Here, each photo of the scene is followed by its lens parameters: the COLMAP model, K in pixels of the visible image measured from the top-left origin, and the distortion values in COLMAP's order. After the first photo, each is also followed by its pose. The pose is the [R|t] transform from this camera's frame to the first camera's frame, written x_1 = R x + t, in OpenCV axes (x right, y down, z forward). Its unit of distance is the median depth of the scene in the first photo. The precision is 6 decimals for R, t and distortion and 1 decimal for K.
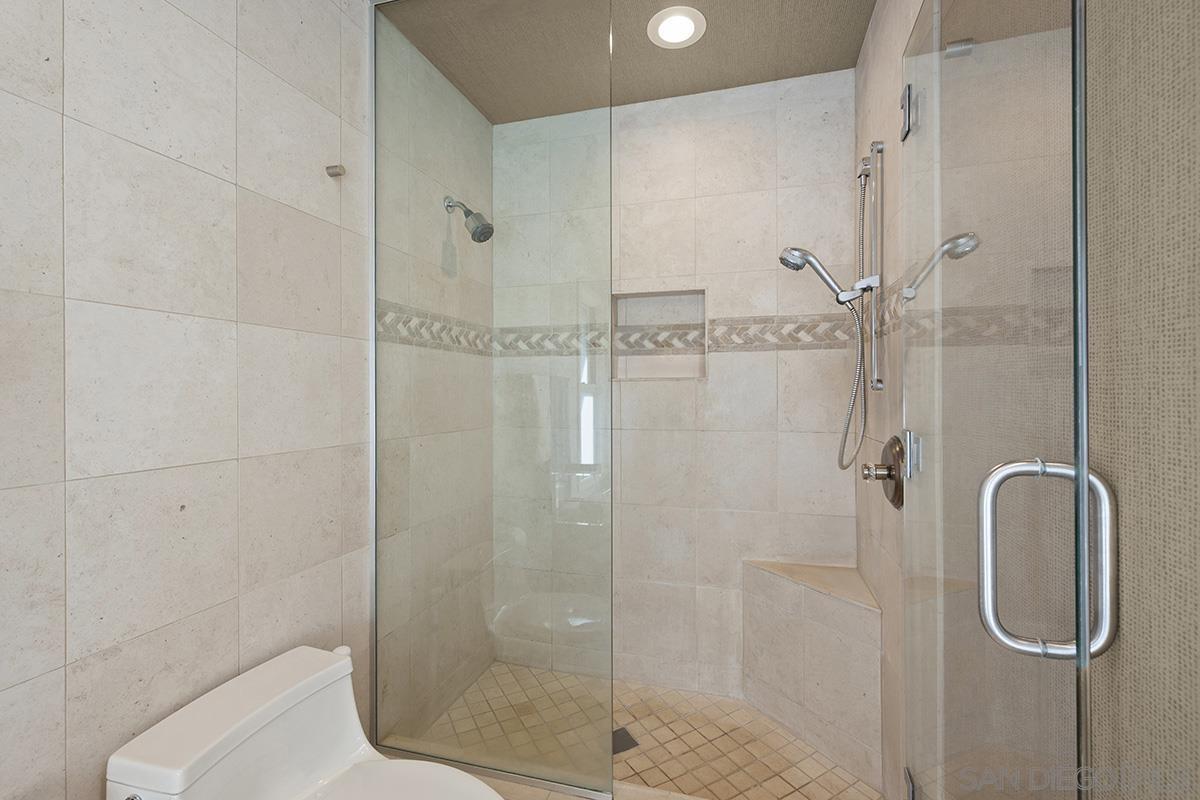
lens RADIAL K [[517.6, 0, 598.1], [0, 517.6, 392.1], [0, 0, 1]] dist [-0.002428, -0.000513]
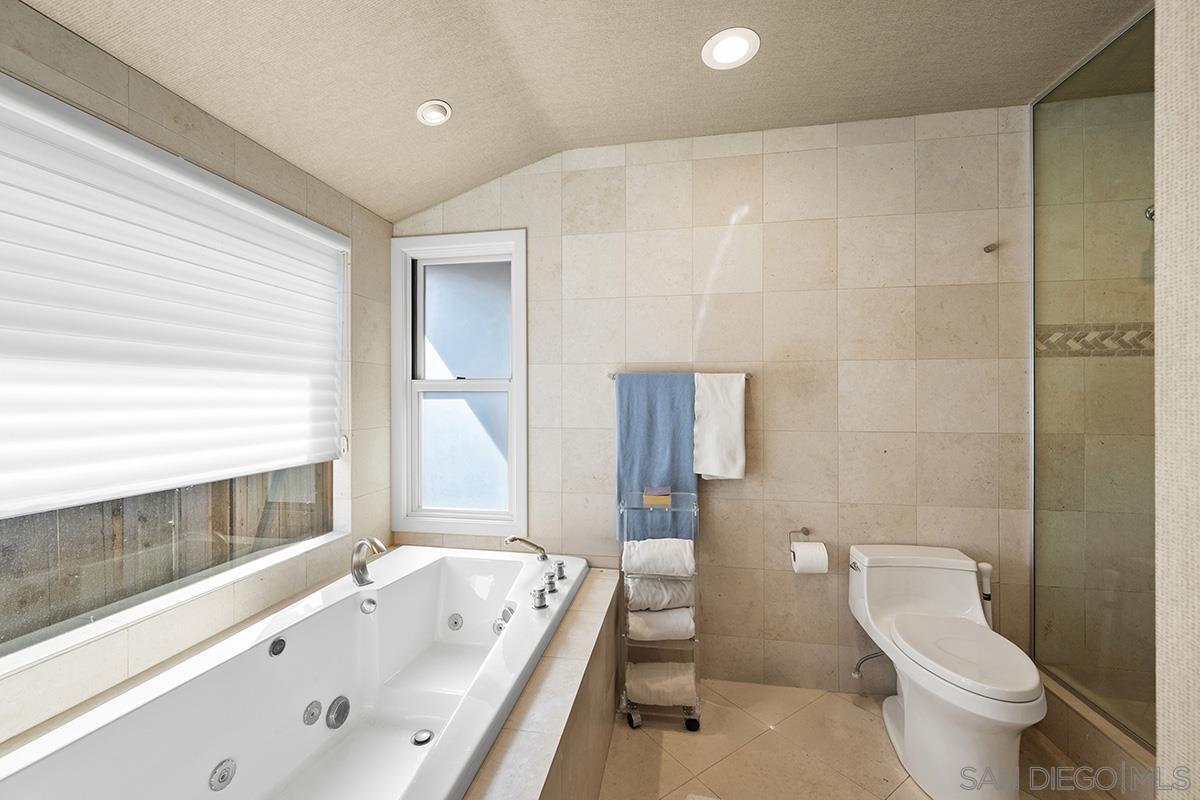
lens RADIAL K [[479.8, 0, 598.3], [0, 479.8, 398.6], [0, 0, 1]] dist [0.000599, -0.000010]
pose [[0.108567, 0.003767, -0.994082, 0.679470], [0.002470, 0.999989, 0.004059, -0.002012], [0.994086, -0.002897, 0.108556, -0.251346]]
